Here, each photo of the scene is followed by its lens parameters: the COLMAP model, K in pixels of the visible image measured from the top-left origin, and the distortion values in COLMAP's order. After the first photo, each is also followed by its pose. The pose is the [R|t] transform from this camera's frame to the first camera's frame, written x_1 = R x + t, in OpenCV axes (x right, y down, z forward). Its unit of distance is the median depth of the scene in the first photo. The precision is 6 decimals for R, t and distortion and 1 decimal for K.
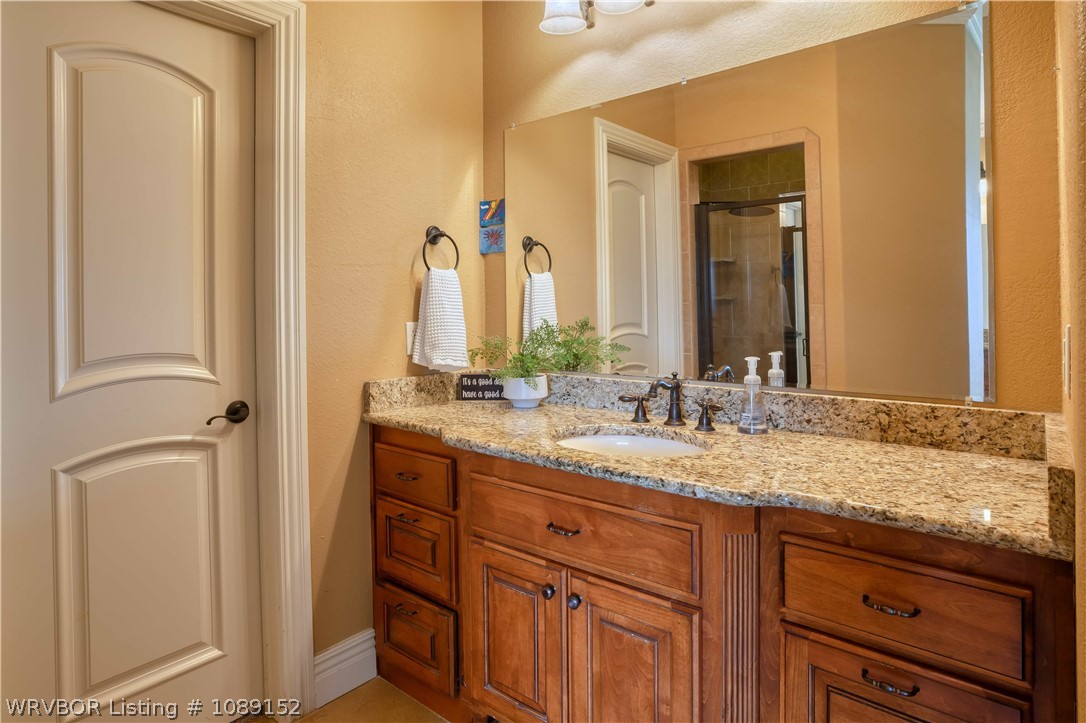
lens RADIAL K [[623.2, 0, 543.8], [0, 623.2, 296.2], [0, 0, 1]] dist [-0.041988, 0.000215]
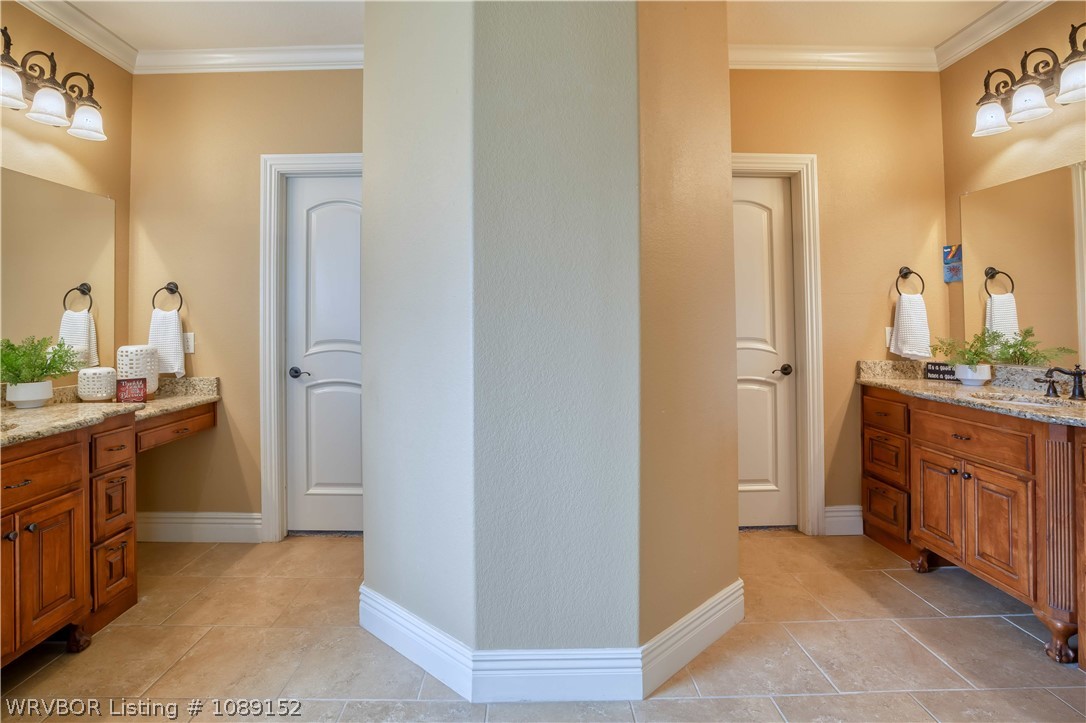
lens RADIAL K [[593.0, 0, 539.2], [0, 593.0, 296.8], [0, 0, 1]] dist [-0.027087, 0.001222]
pose [[0.680119, -0.012847, -0.732989, 0.336229], [-0.000605, 0.999836, -0.018086, -0.010772], [0.733102, 0.012744, 0.680000, -0.827306]]
